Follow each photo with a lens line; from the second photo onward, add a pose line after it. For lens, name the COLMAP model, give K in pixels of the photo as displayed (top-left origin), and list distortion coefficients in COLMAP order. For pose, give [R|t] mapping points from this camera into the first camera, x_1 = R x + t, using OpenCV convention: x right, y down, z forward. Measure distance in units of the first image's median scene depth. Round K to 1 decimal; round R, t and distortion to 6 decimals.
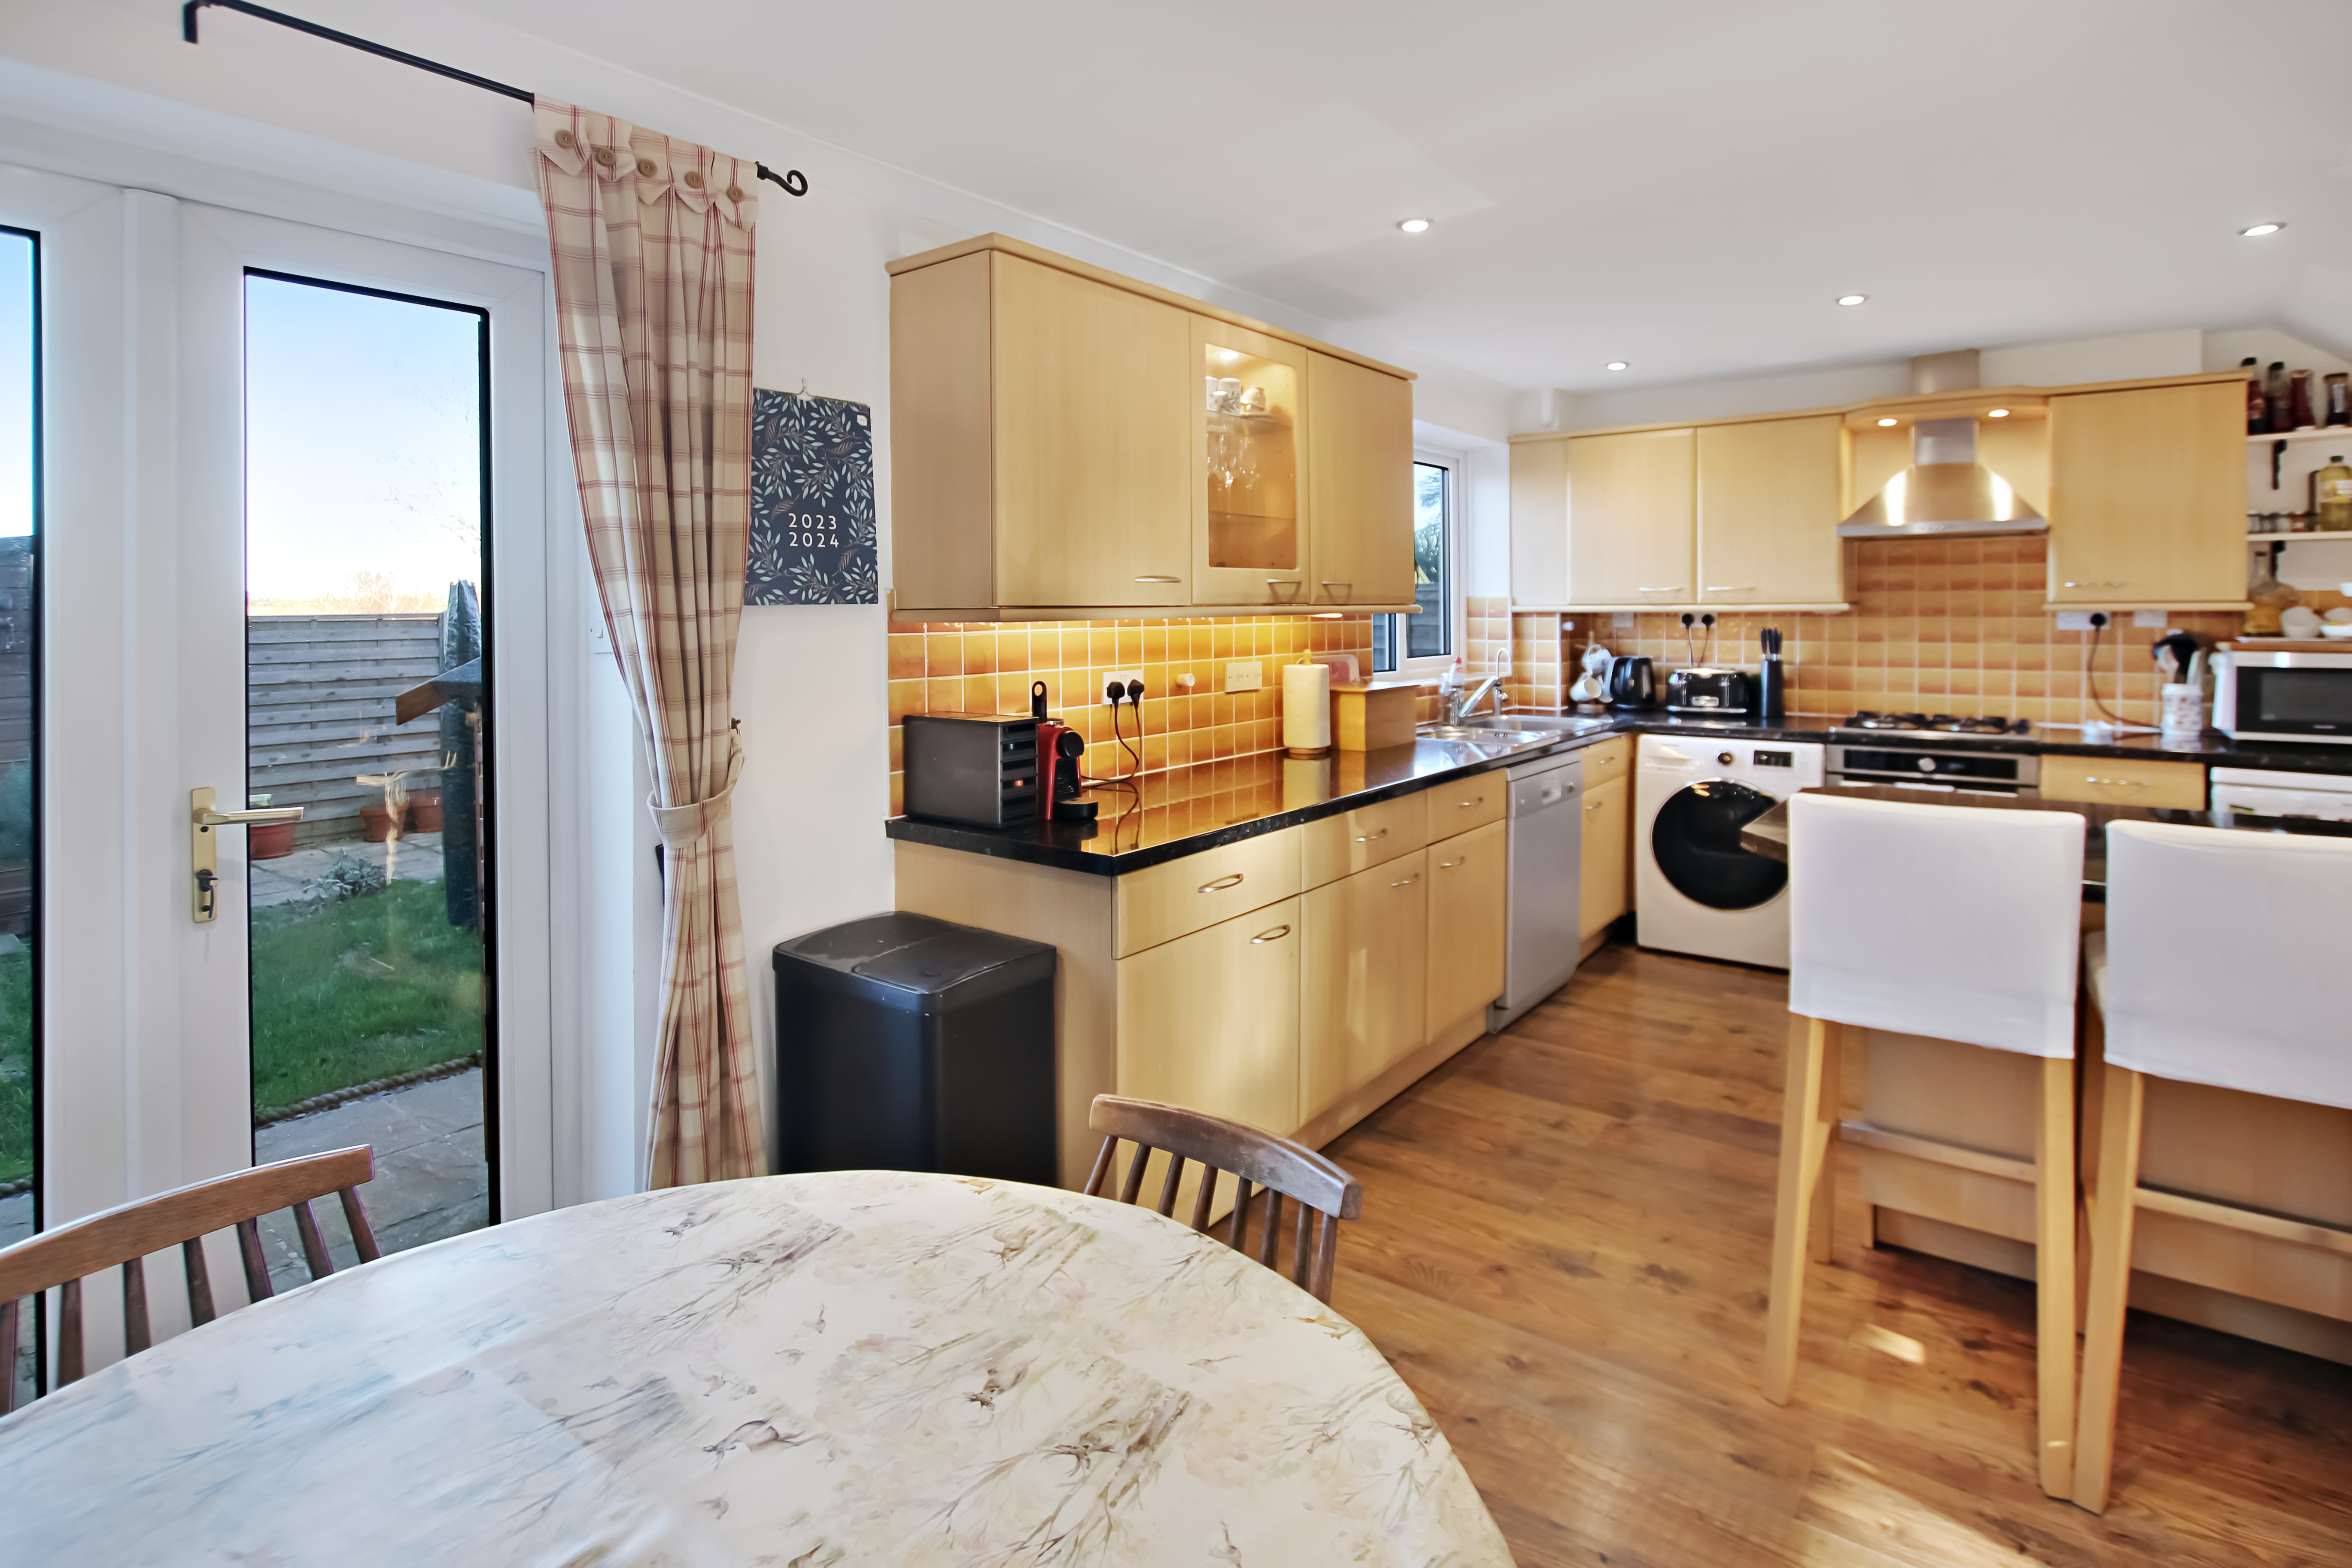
lens RADIAL K [[1168.6, 0, 1220.7], [0, 1168.6, 745.6], [0, 0, 1]] dist [-0.030765, 0.000160]
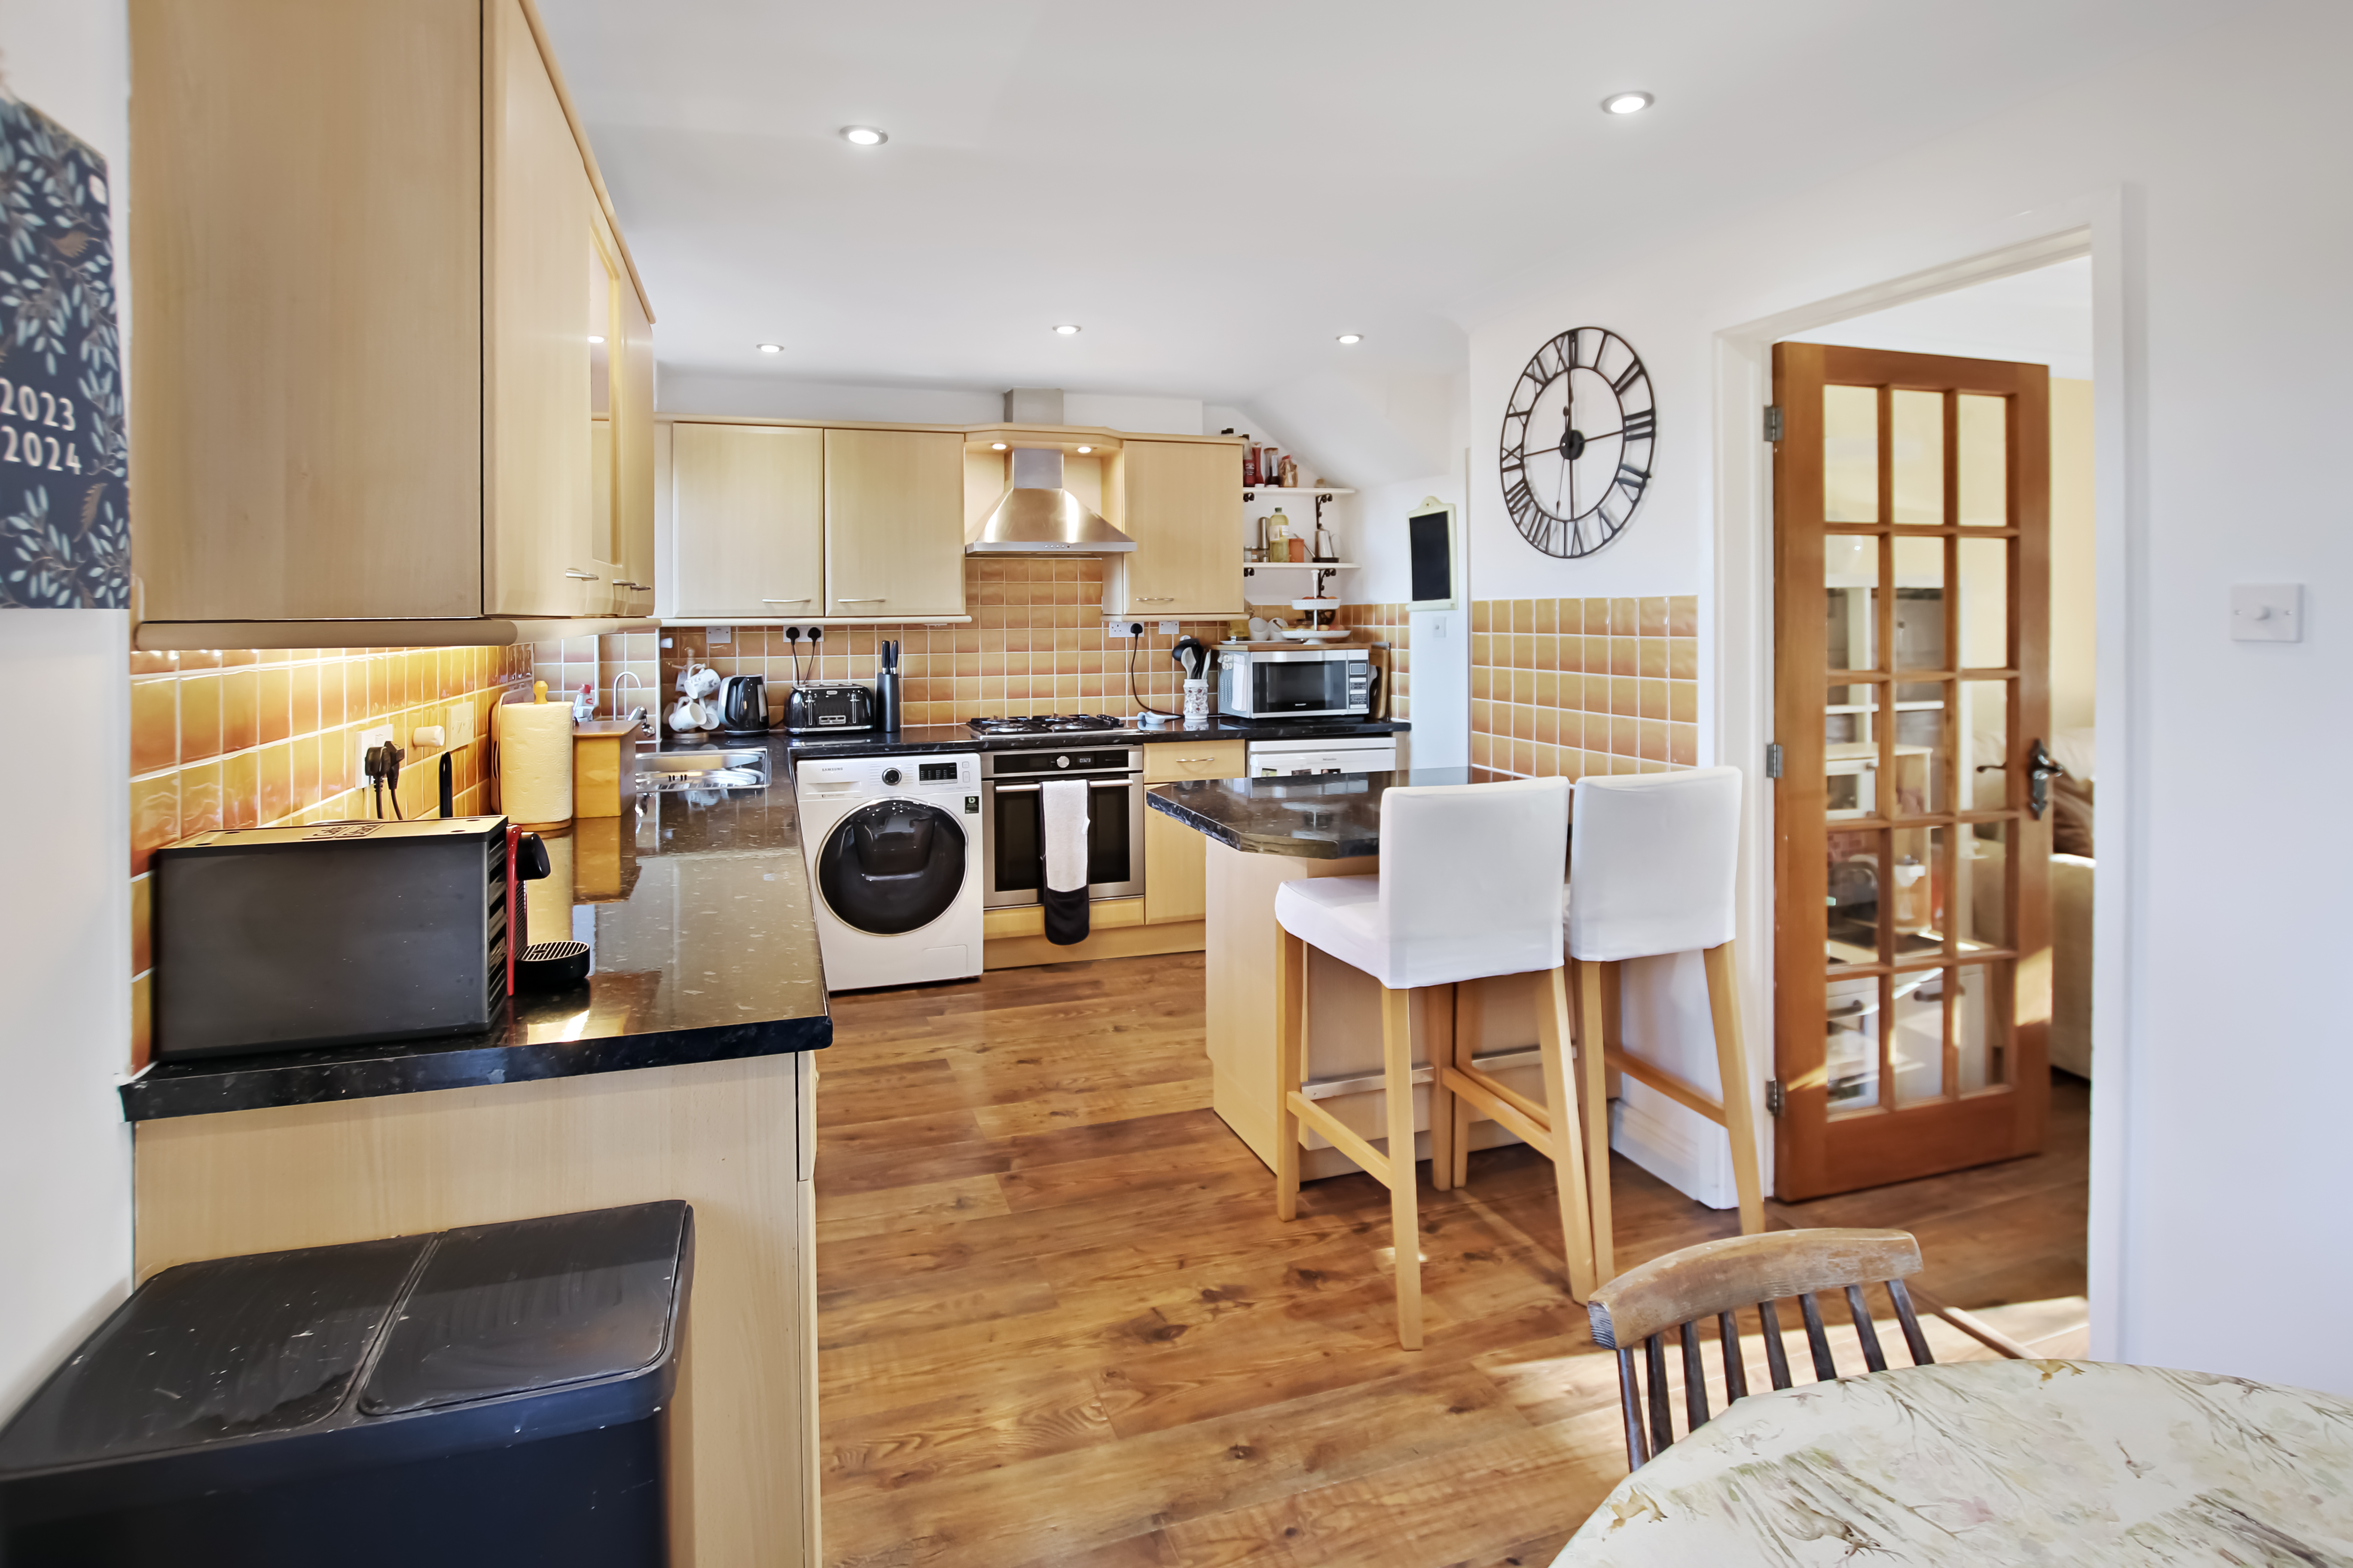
lens RADIAL K [[1210.9, 0, 1177.0], [0, 1210.9, 727.5], [0, 0, 1]] dist [-0.018296, -0.000393]
pose [[0.565329, -0.071906, 0.821726, -0.265663], [0.097930, 0.994998, 0.019695, -0.027400], [-0.819032, 0.069338, 0.569543, 0.246375]]
